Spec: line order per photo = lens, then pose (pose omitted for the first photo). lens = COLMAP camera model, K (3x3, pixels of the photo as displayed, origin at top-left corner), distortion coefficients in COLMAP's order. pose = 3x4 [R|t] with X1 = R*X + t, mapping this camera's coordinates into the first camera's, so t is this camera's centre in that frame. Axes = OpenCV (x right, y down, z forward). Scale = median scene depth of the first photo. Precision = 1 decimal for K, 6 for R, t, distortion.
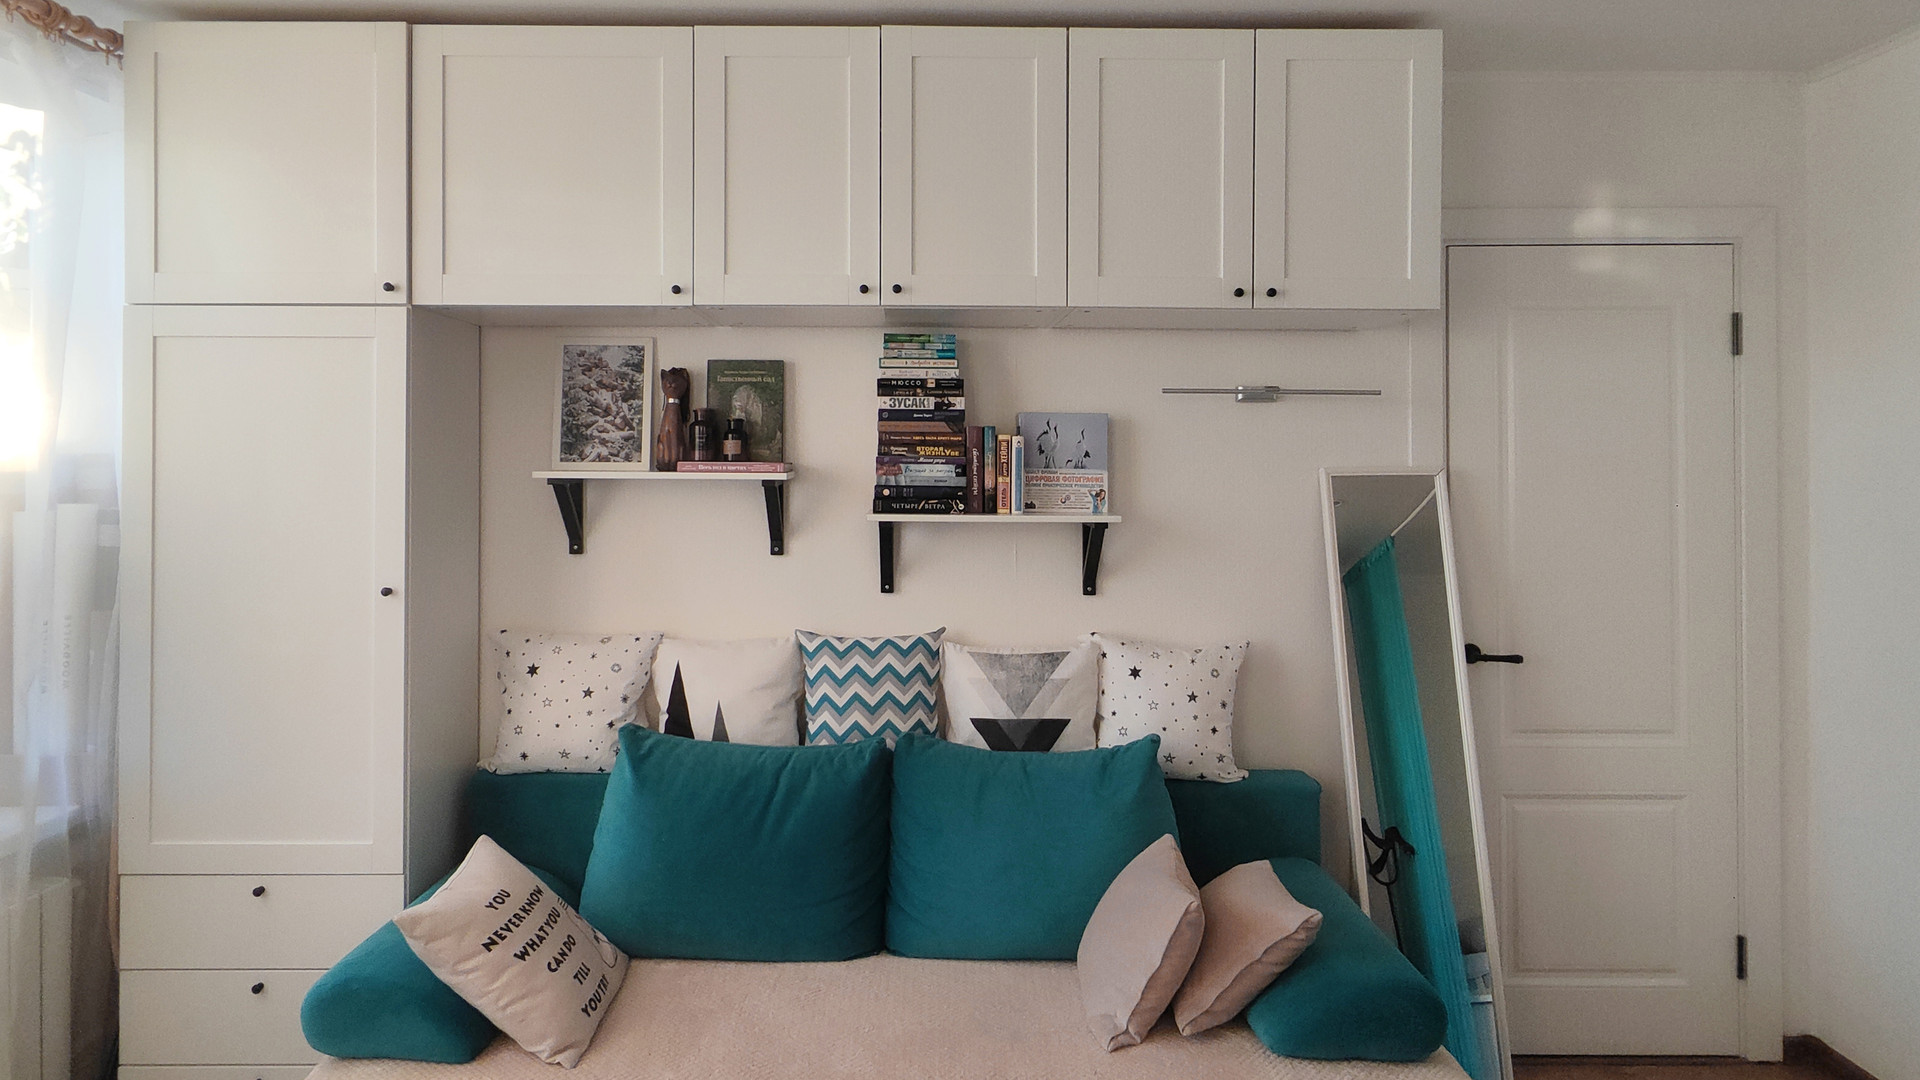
lens RADIAL K [[1150.9, 0, 962.2], [0, 1150.9, 433.5], [0, 0, 1]] dist [-0.031616, -0.000430]
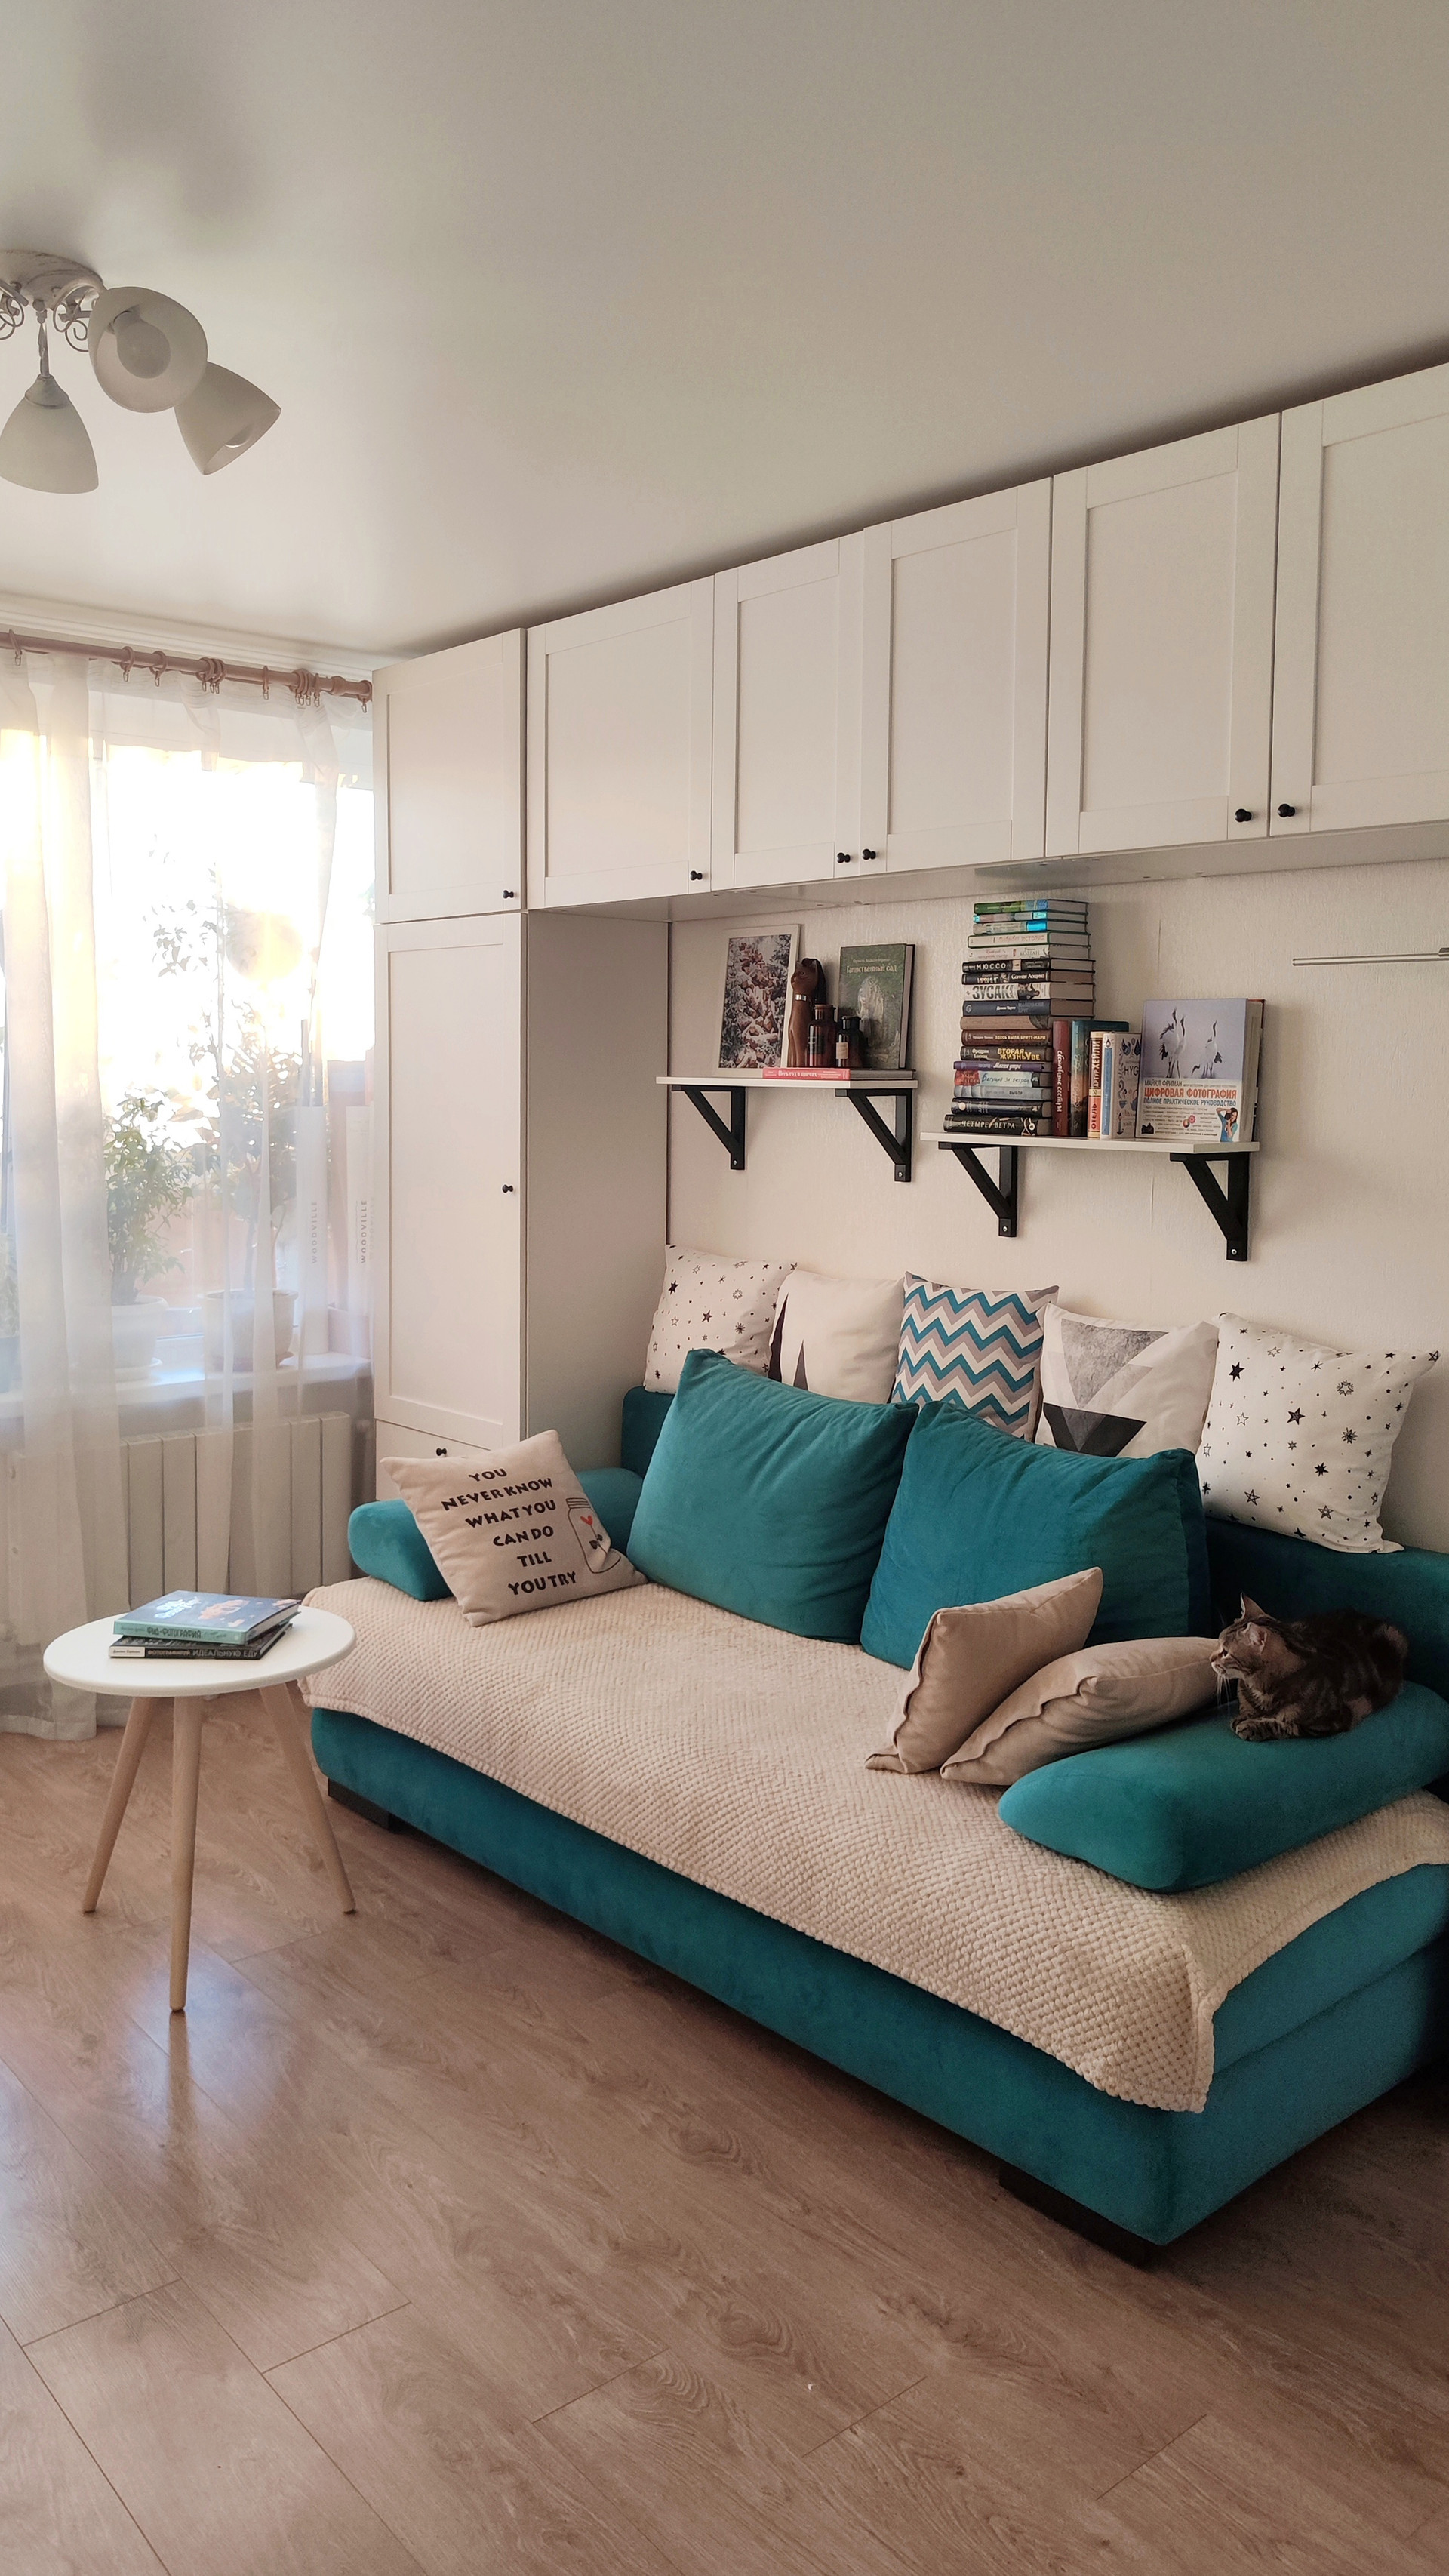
lens RADIAL K [[1842.4, 0, 725.1], [0, 1842.4, 1169.5], [0, 0, 1]] dist [0.011633, -0.012121]
pose [[0.654986, 0.043062, -0.754413, 0.780190], [0.009215, 0.997846, 0.064957, 0.010605], [0.755585, -0.049498, 0.653178, 0.041333]]
